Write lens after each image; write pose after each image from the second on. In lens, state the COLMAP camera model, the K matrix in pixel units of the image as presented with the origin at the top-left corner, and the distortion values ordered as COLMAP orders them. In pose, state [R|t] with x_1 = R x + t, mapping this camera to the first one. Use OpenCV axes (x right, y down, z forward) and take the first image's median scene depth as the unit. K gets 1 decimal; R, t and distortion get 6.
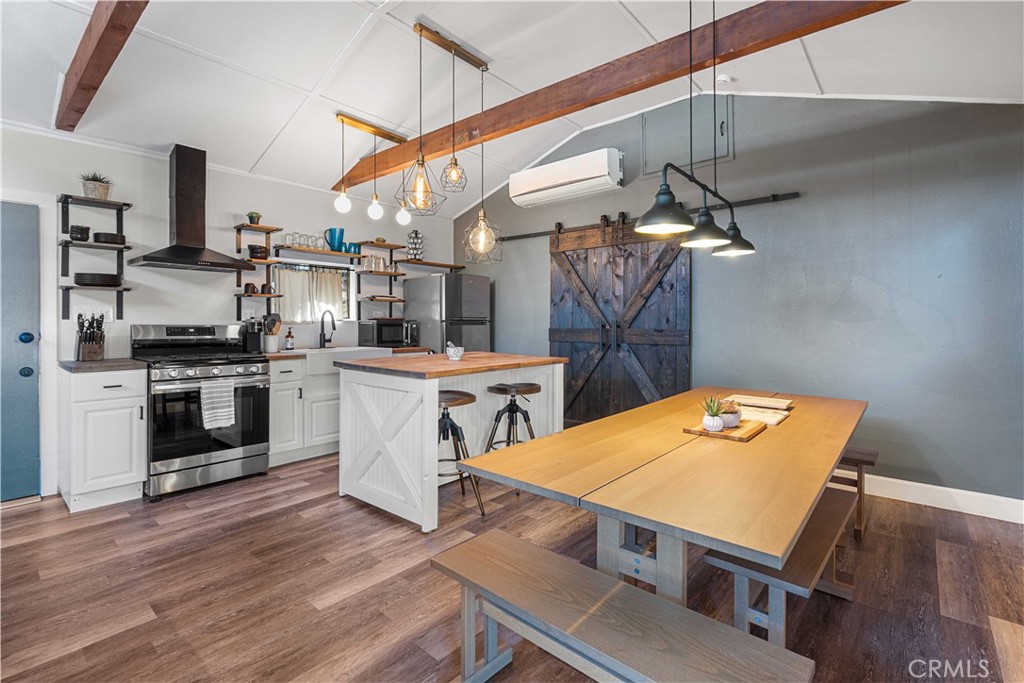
lens RADIAL K [[474.0, 0, 515.8], [0, 474.0, 325.0], [0, 0, 1]] dist [-0.006083, -0.000593]
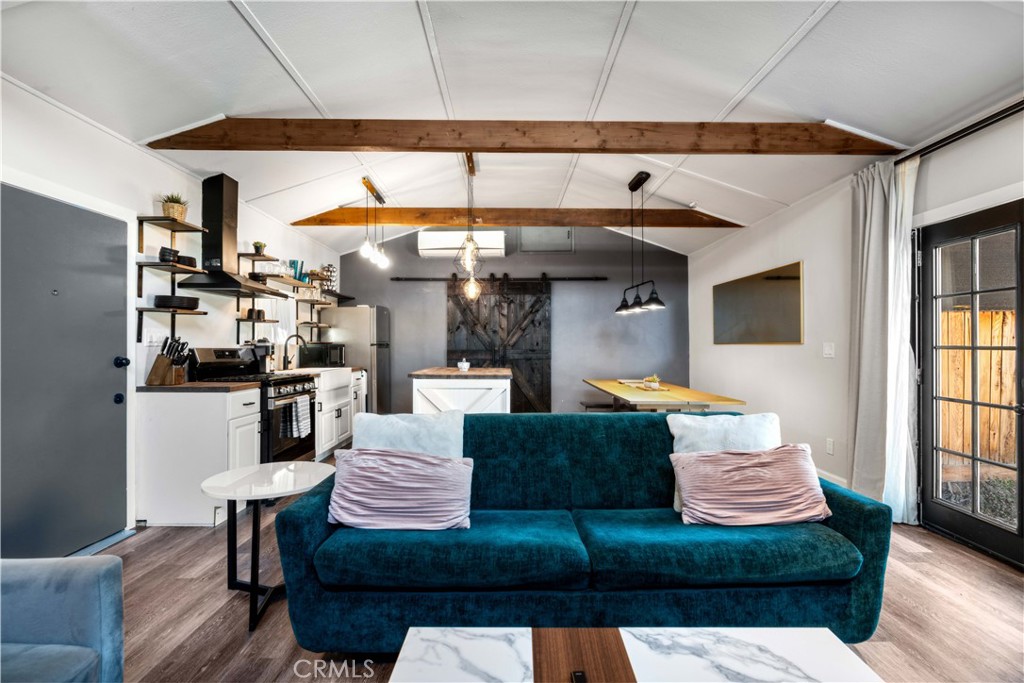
lens RADIAL K [[474.0, 0, 513.0], [0, 474.0, 343.9], [0, 0, 1]] dist [-0.006083, -0.000593]
pose [[0.751375, 0.000780, 0.659875, -0.807801], [0.008471, 0.999905, -0.010828, 0.006308], [-0.659821, 0.013726, 0.751298, -0.166286]]
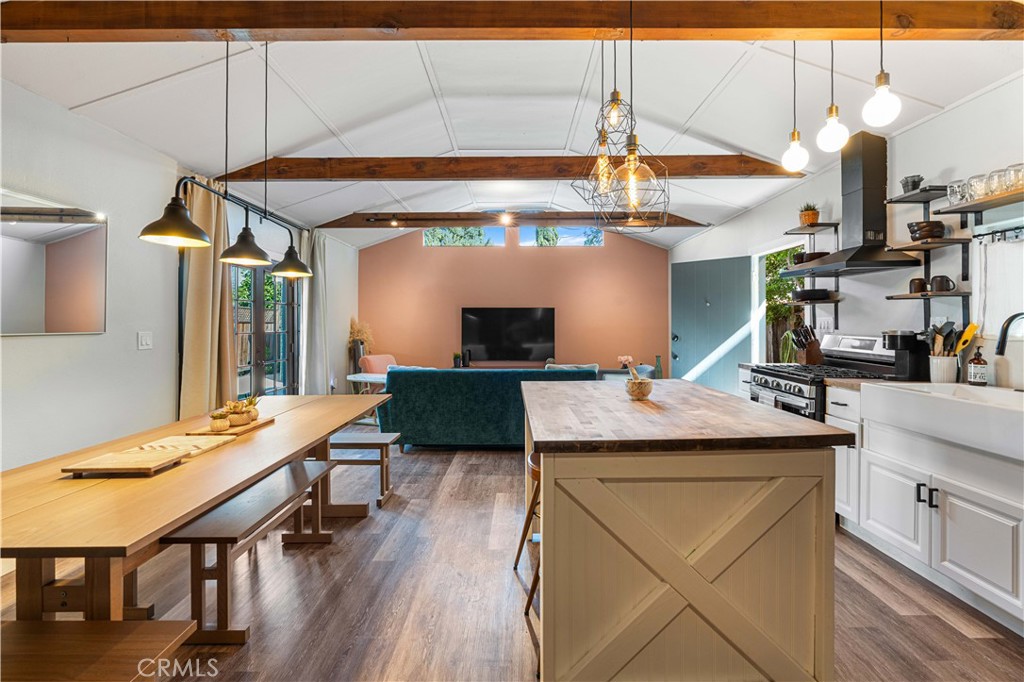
lens RADIAL K [[474.0, 0, 519.5], [0, 474.0, 323.0], [0, 0, 1]] dist [-0.006083, -0.000593]
pose [[-0.758101, -0.002276, -0.652134, 0.326373], [-0.006122, 0.999975, 0.003628, -0.022093], [0.652109, 0.006743, -0.758095, 1.137965]]
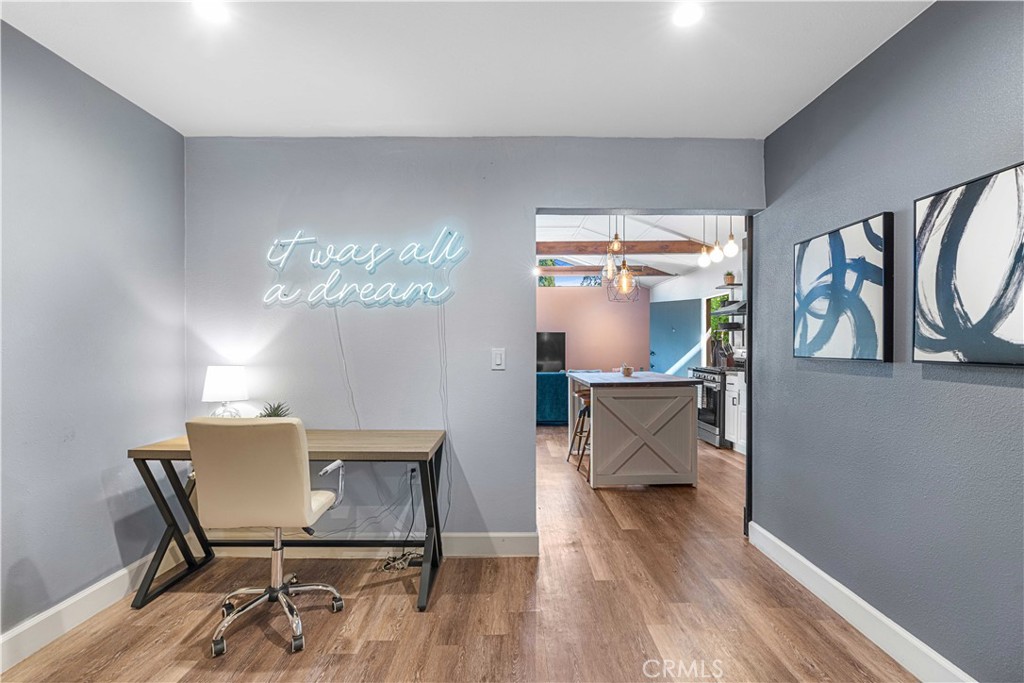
lens RADIAL K [[474.0, 0, 513.9], [0, 474.0, 346.2], [0, 0, 1]] dist [-0.006083, -0.000593]
pose [[-0.751616, -0.001926, -0.659598, 0.849144], [-0.006691, 0.999967, 0.004704, -0.013021], [0.659567, 0.007949, -0.751604, 1.510039]]
